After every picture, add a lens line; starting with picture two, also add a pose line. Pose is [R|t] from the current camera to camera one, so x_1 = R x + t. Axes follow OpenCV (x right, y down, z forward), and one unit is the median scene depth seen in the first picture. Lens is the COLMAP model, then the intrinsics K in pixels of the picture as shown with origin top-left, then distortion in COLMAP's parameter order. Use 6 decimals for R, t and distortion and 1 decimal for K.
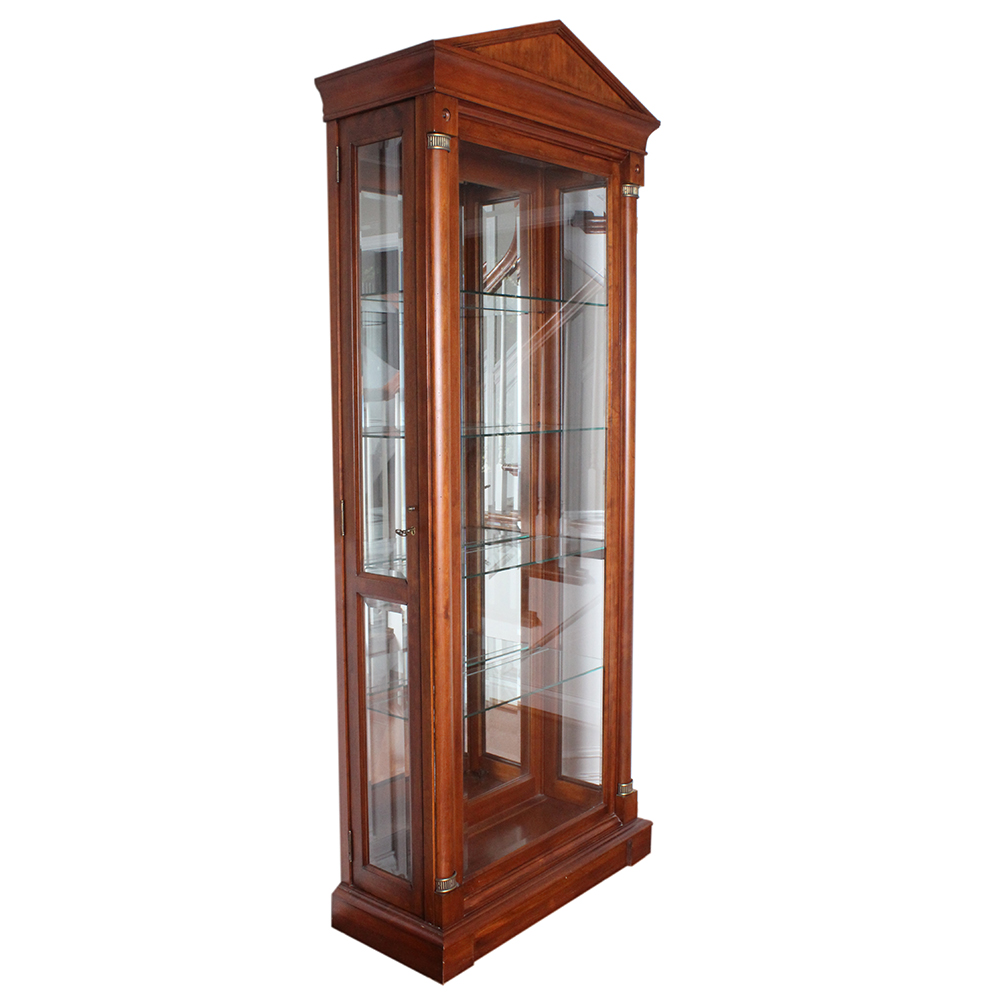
lens RADIAL K [[1021.3, 0, 479.7], [0, 1021.3, 484.7], [0, 0, 1]] dist [-0.114365, 0.000000]
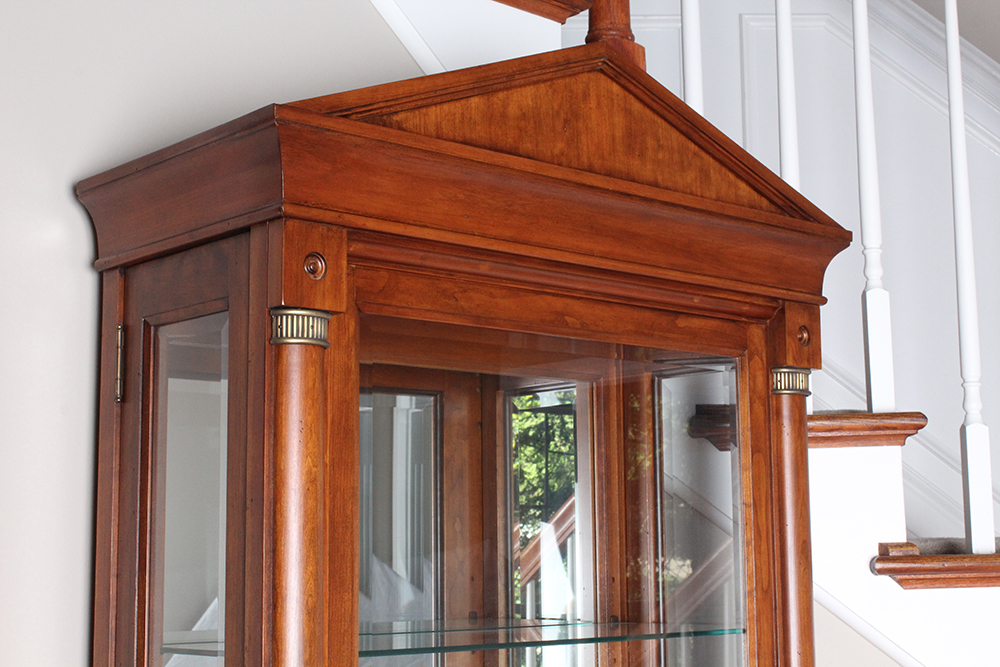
lens RADIAL K [[1602.2, 0, 500.2], [0, 1602.2, 332.5], [0, 0, 1]] dist [-0.025404, 0.000000]
pose [[0.994284, -0.020280, -0.104822, 0.106105], [-0.005925, 0.969802, -0.243823, -0.148285], [0.106602, 0.243051, 0.964138, 0.296537]]
